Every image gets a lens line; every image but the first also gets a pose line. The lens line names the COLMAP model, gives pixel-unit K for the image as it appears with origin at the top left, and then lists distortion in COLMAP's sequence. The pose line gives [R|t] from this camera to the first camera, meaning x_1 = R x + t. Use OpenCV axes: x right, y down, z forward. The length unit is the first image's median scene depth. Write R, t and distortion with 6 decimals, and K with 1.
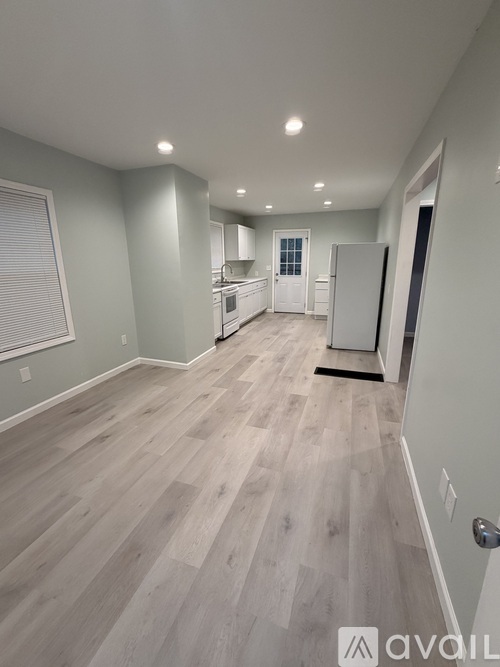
lens RADIAL K [[288.3, 0, 248.4], [0, 288.3, 335.0], [0, 0, 1]] dist [-0.000582, 0.000782]
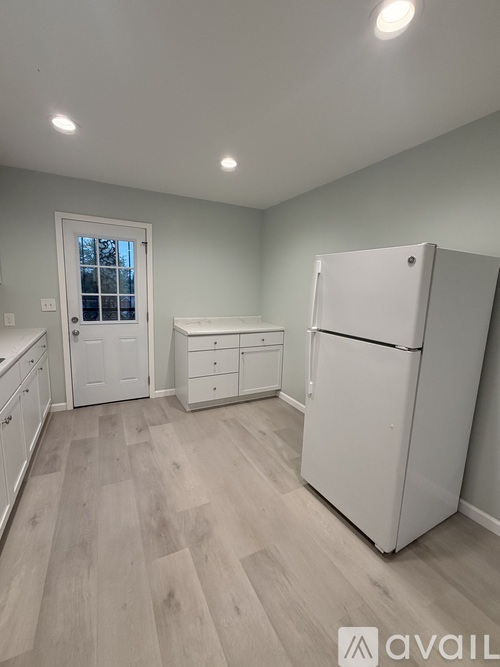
lens RADIAL K [[288.3, 0, 250.5], [0, 288.3, 333.2], [0, 0, 1]] dist [-0.000582, 0.000782]
pose [[0.683321, -0.082471, 0.725445, -0.032373], [0.152881, 0.987736, -0.031715, -0.144358], [-0.713932, 0.132579, 0.687549, 0.554872]]
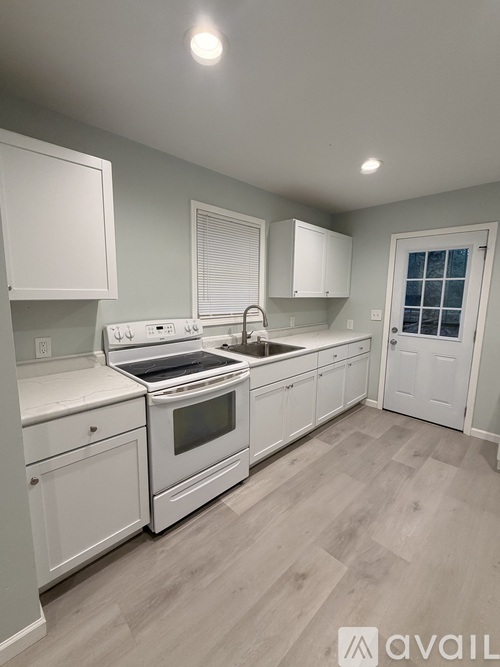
lens RADIAL K [[288.3, 0, 248.8], [0, 288.3, 333.5], [0, 0, 1]] dist [-0.000582, 0.000782]
pose [[0.899001, 0.085207, -0.429578, 0.091351], [-0.134825, 0.987099, -0.086363, -0.139820], [0.416677, 0.135559, 0.898890, 0.516334]]
